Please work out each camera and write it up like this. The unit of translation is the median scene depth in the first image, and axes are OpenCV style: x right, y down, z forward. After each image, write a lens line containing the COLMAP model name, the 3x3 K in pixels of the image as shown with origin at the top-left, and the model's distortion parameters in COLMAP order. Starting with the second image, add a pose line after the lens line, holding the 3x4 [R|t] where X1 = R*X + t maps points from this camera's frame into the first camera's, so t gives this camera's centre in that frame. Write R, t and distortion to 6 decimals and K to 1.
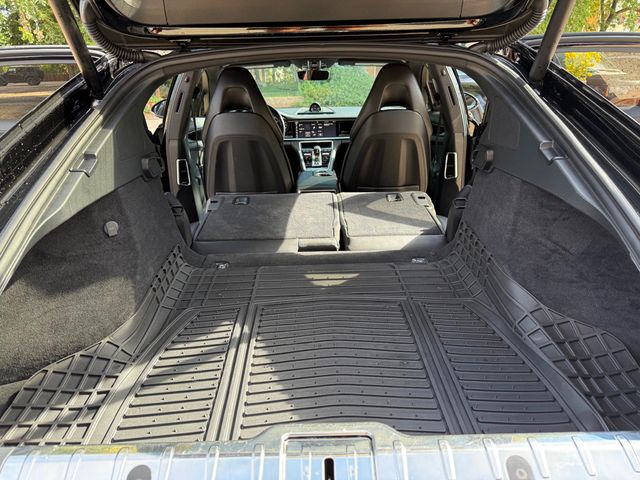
lens RADIAL K [[455.2, 0, 320.8], [0, 455.2, 238.9], [0, 0, 1]] dist [-0.010582, -0.018661]
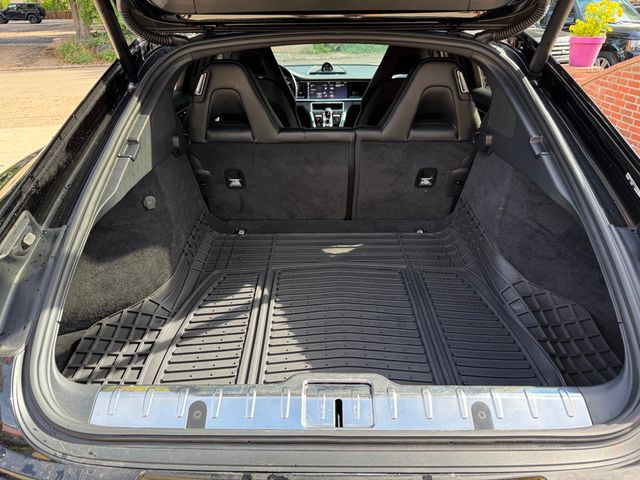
lens RADIAL K [[455.2, 0, 319.8], [0, 455.2, 243.1], [0, 0, 1]] dist [-0.010582, -0.018661]
pose [[0.999605, 0.023784, -0.014970, -0.013965], [-0.021846, 0.992720, 0.118450, -0.066134], [0.017678, -0.118077, 0.992847, -0.140146]]
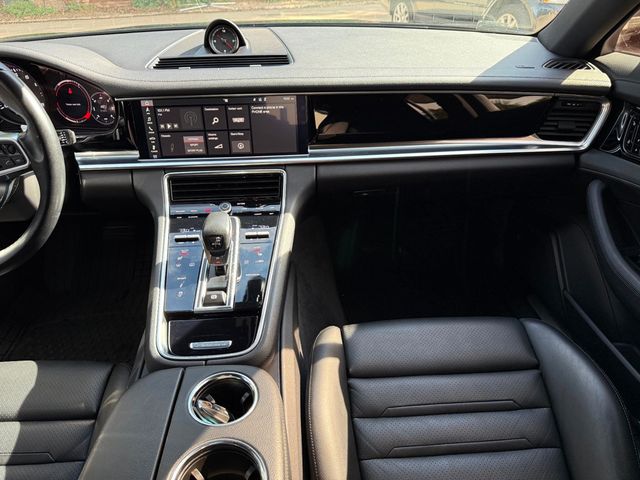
lens RADIAL K [[455.2, 0, 320.1], [0, 455.2, 237.5], [0, 0, 1]] dist [-0.010582, -0.018661]
pose [[0.998243, -0.013110, 0.057787, 0.092735], [0.001615, 0.980875, 0.194634, -0.685659], [-0.059234, -0.194198, 0.979172, 2.146866]]
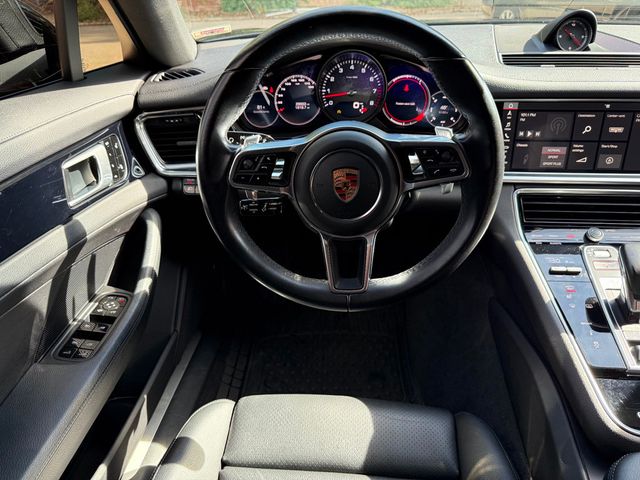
lens RADIAL K [[455.2, 0, 318.6], [0, 455.2, 236.9], [0, 0, 1]] dist [-0.010582, -0.018661]
pose [[0.998626, 0.040439, -0.033322, -0.417243], [-0.033792, 0.983036, 0.180274, -0.683062], [0.040047, -0.178901, 0.983052, 2.287264]]
